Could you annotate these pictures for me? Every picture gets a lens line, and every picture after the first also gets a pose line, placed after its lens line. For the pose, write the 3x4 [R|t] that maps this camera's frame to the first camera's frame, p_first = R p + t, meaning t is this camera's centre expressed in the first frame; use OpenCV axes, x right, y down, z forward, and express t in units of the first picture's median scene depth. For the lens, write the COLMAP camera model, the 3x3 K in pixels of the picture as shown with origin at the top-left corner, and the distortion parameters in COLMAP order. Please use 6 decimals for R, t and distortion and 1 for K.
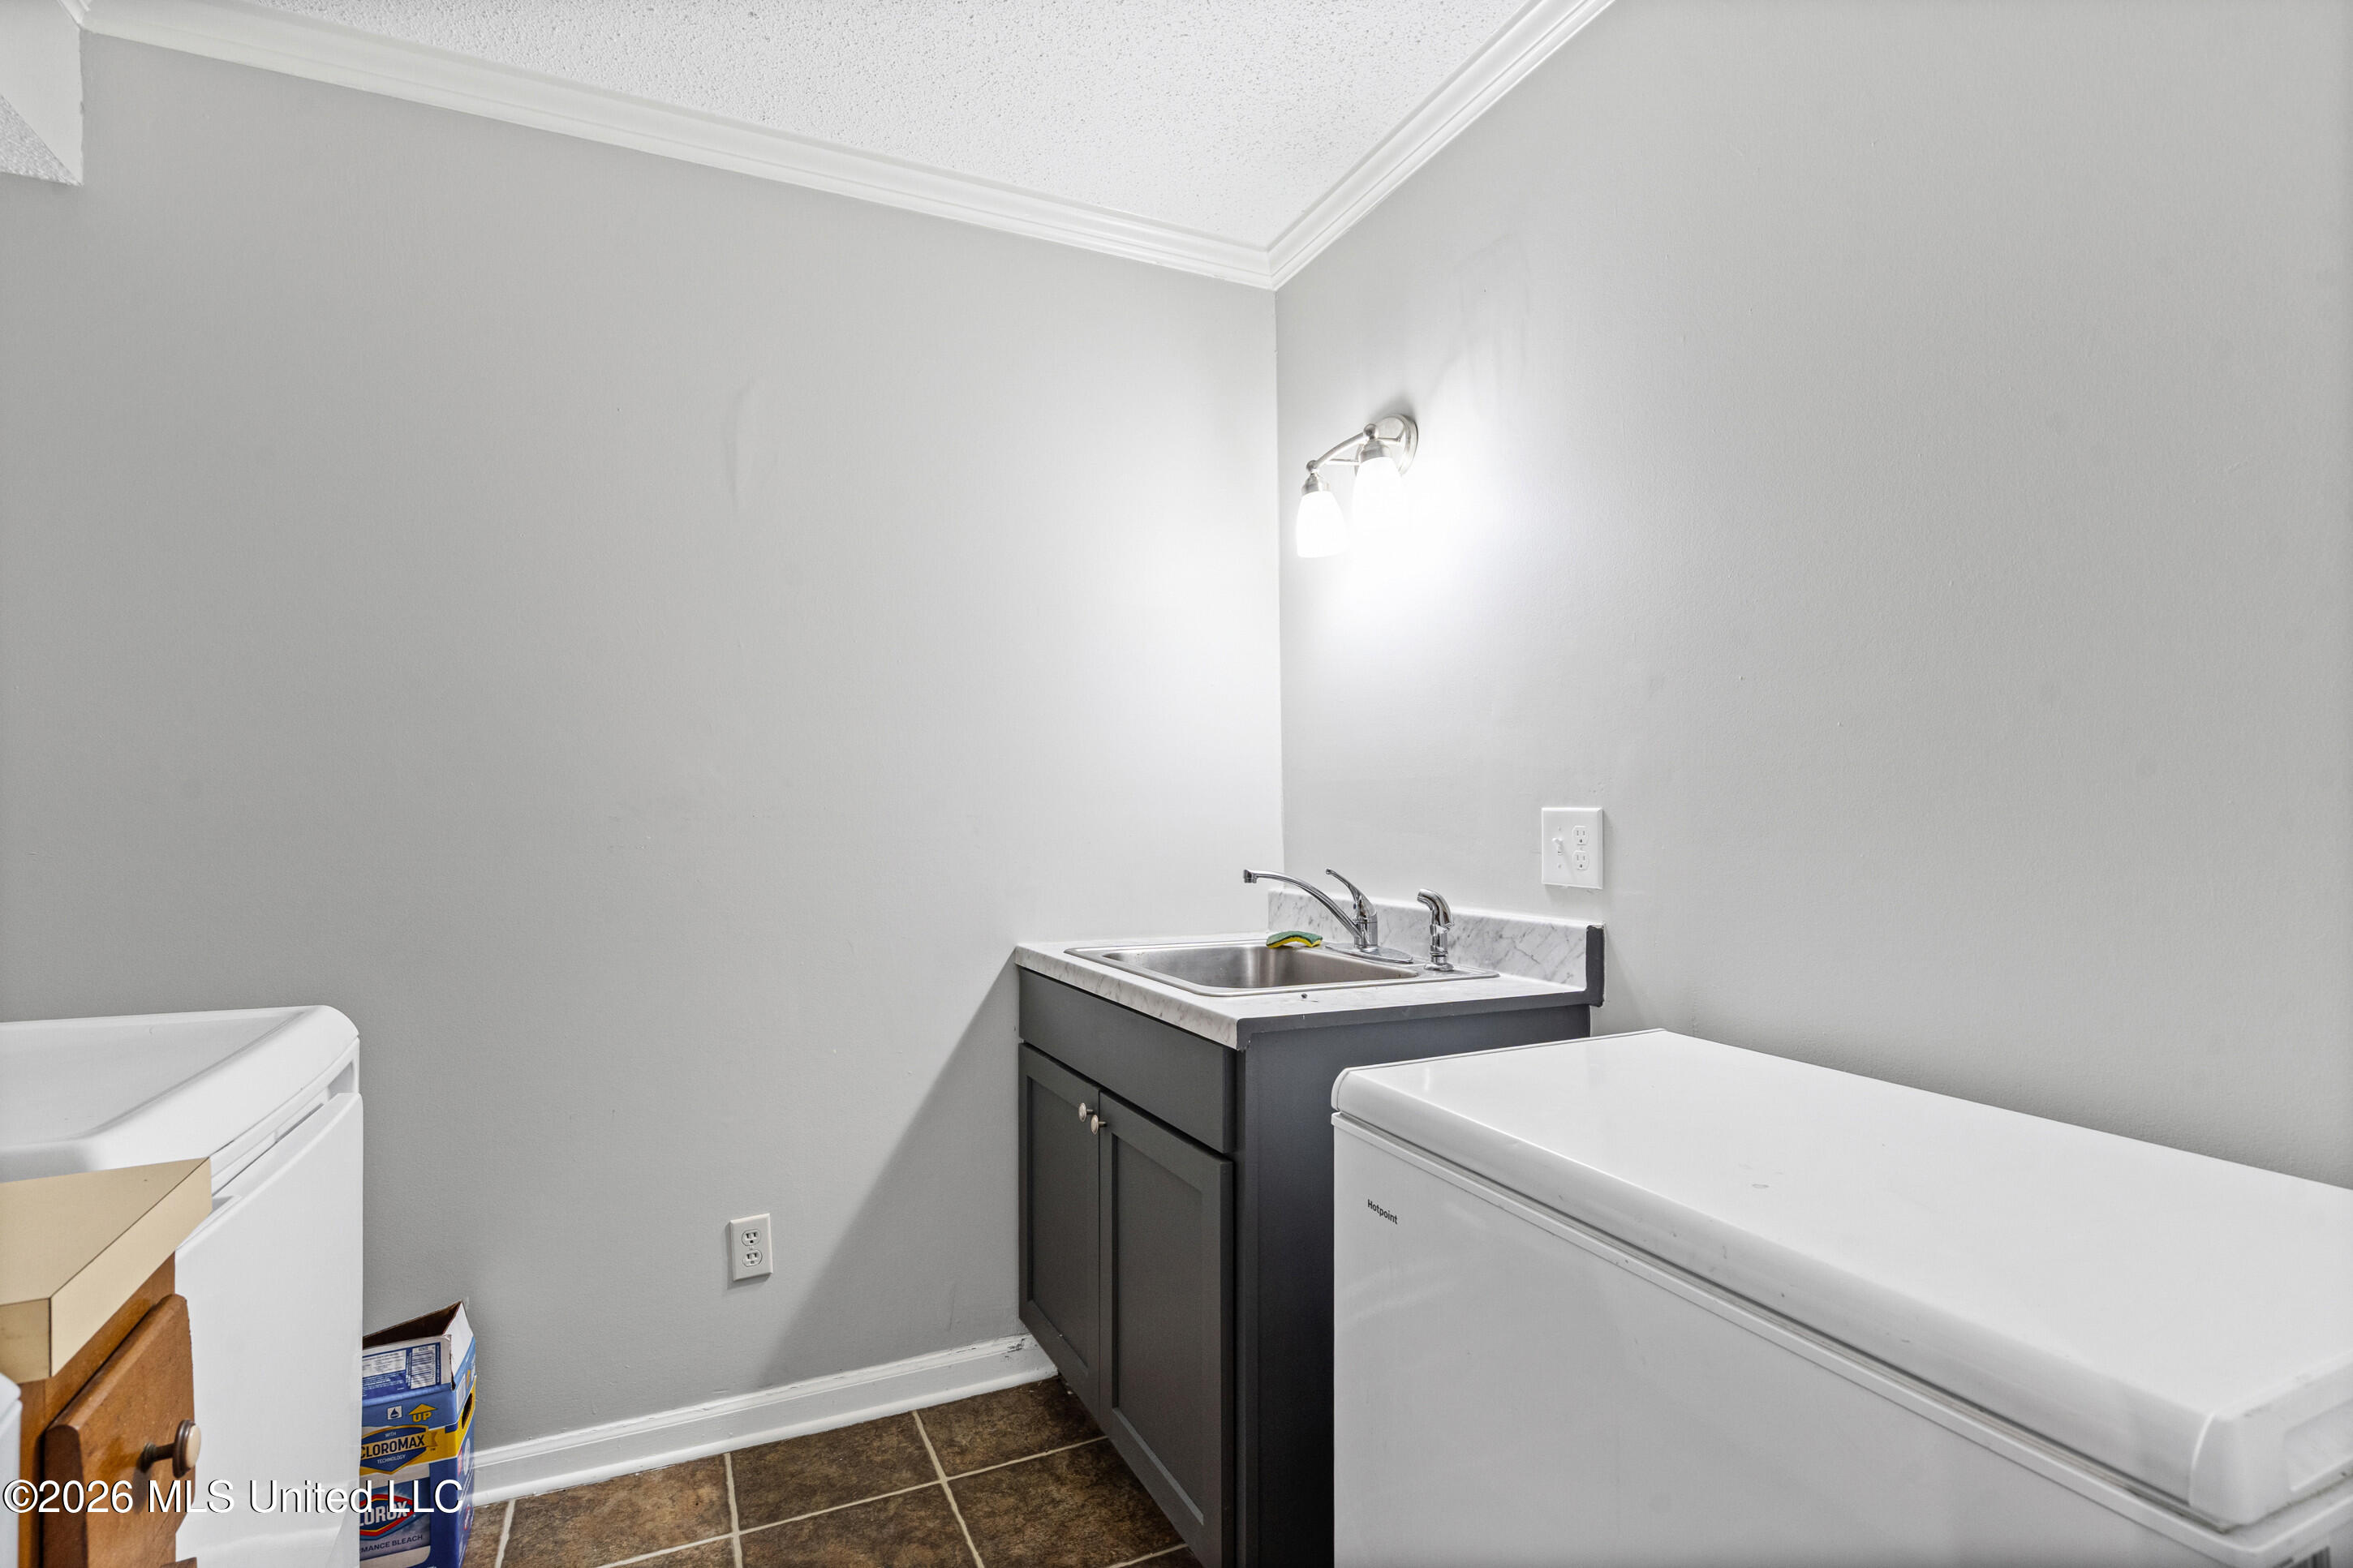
lens RADIAL K [[1103.5, 0, 1170.6], [0, 1103.5, 804.4], [0, 0, 1]] dist [-0.000579, -0.000363]
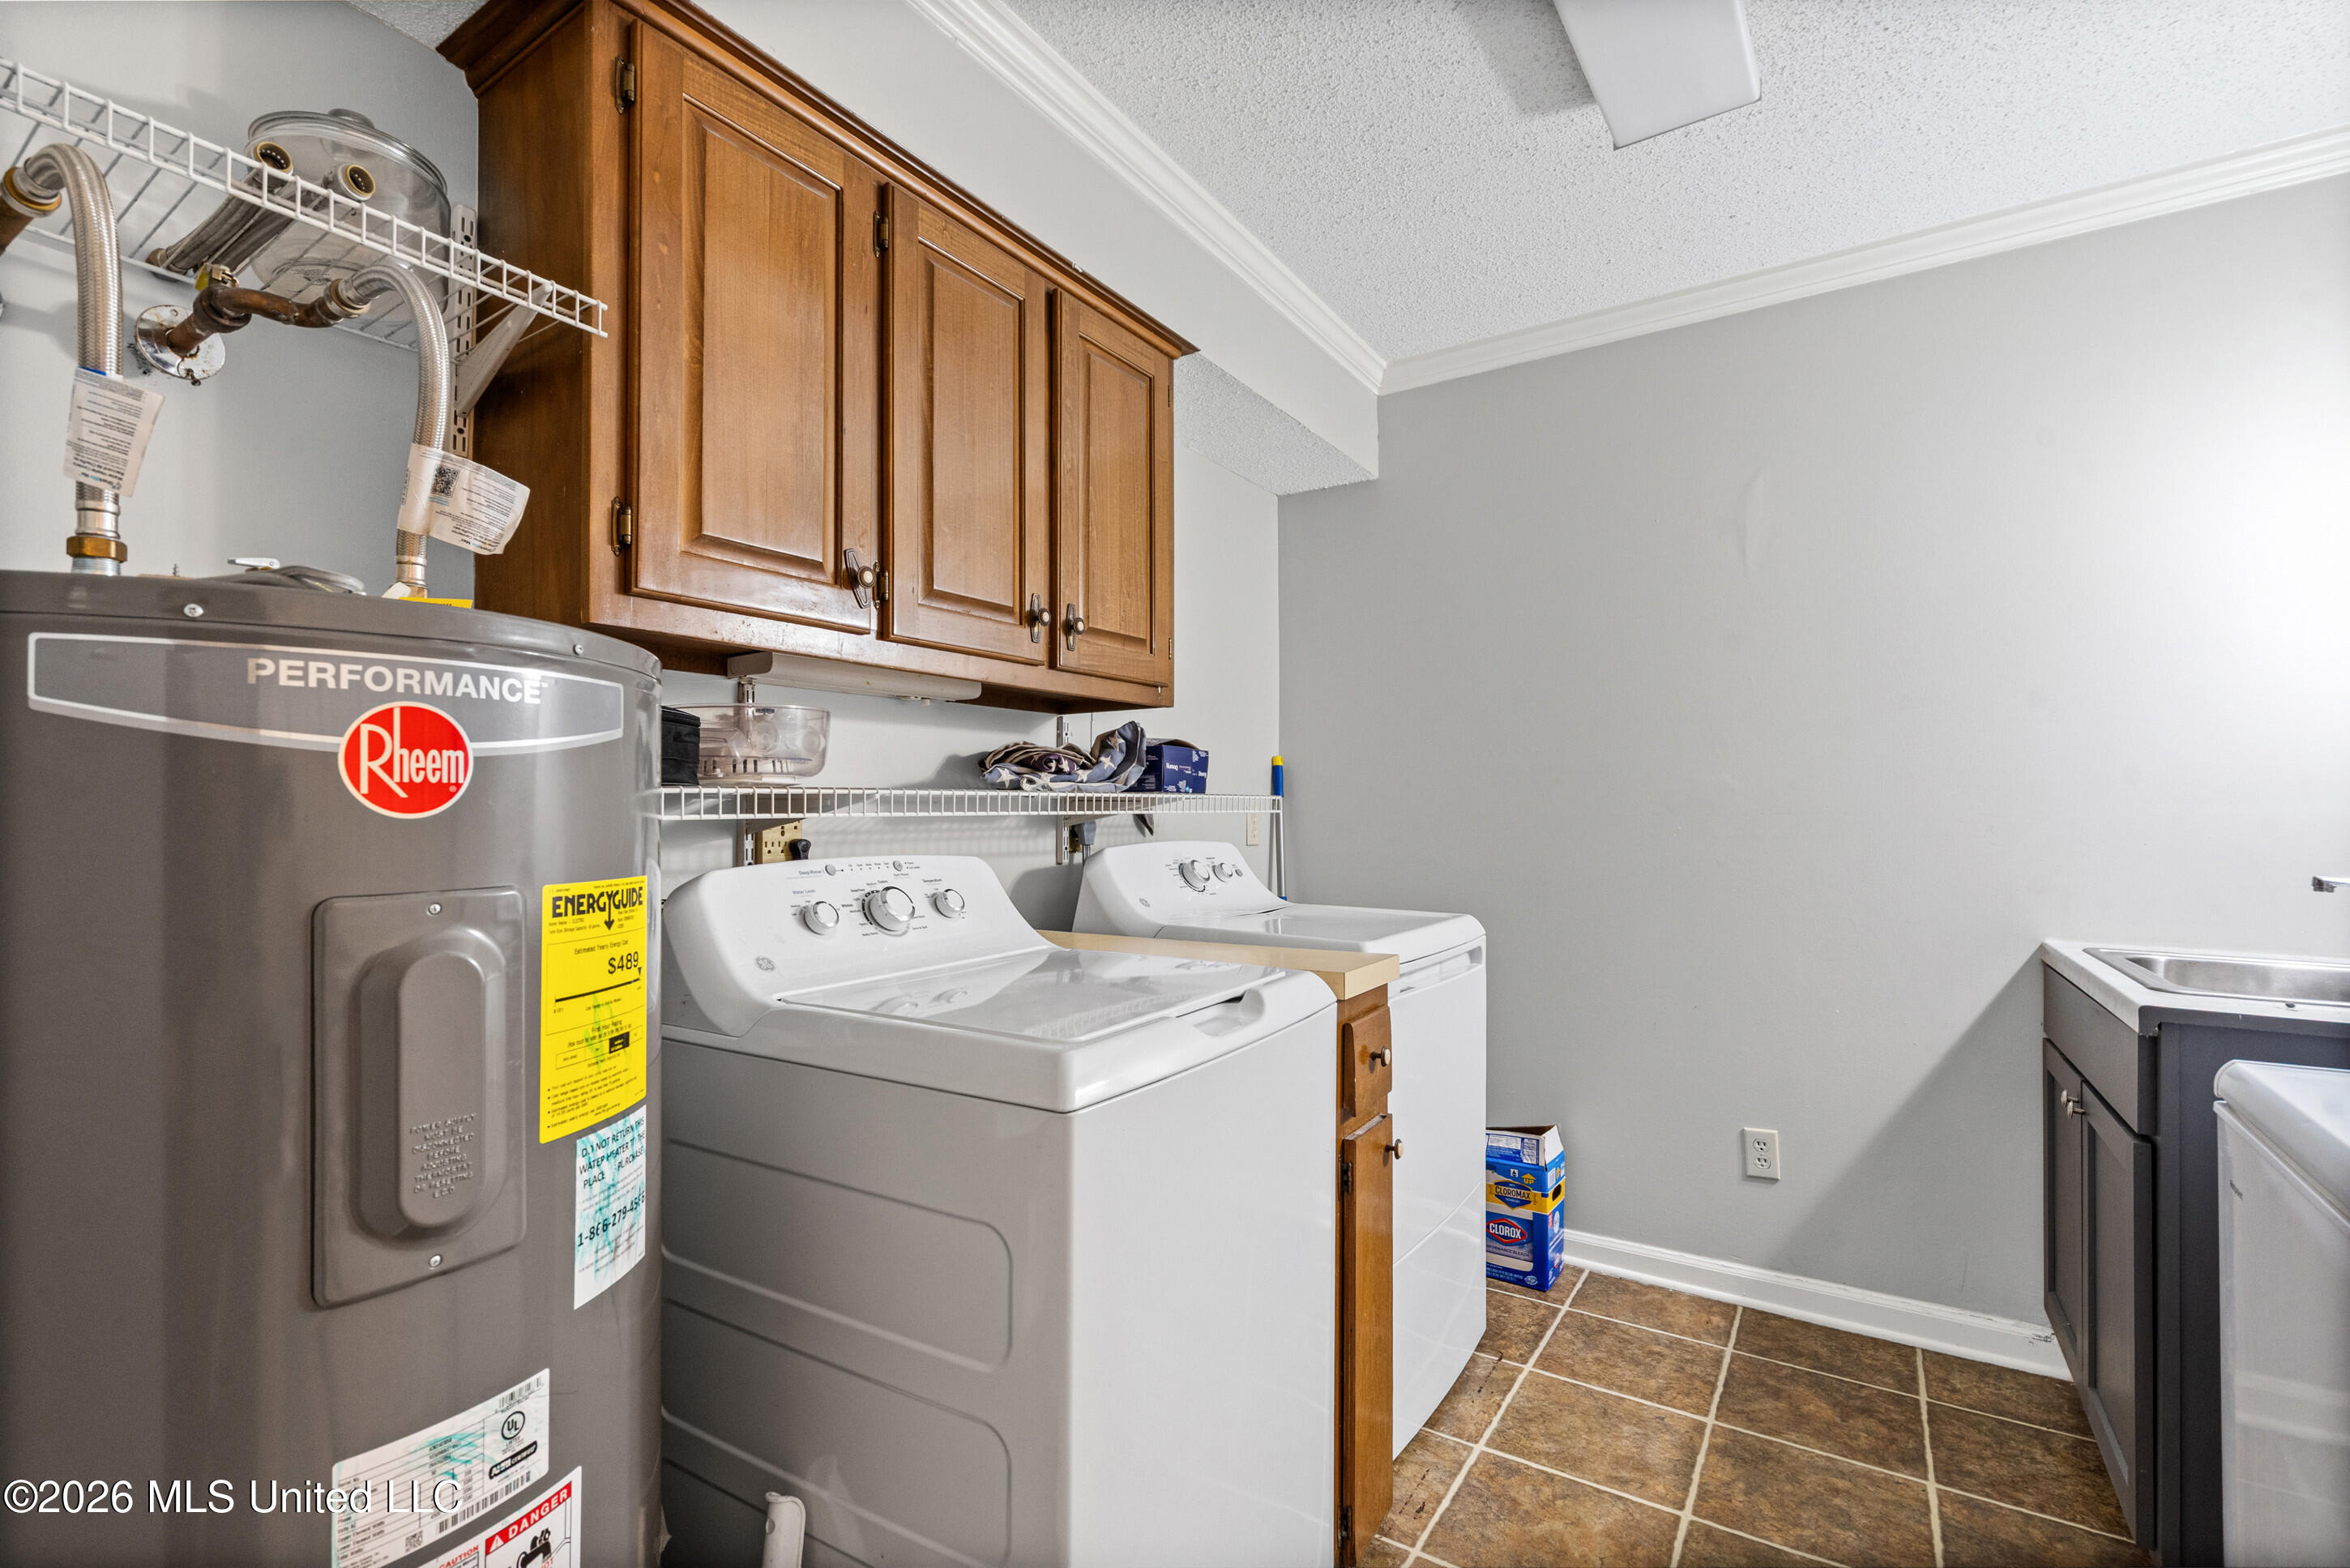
lens RADIAL K [[1076.4, 0, 1169.6], [0, 1076.4, 795.6], [0, 0, 1]] dist [0.001125, 0.000104]
pose [[0.545133, -0.004193, -0.838339, 0.313061], [0.002135, 0.999991, -0.003613, -0.005772], [0.838347, 0.000179, 0.545137, -0.263070]]
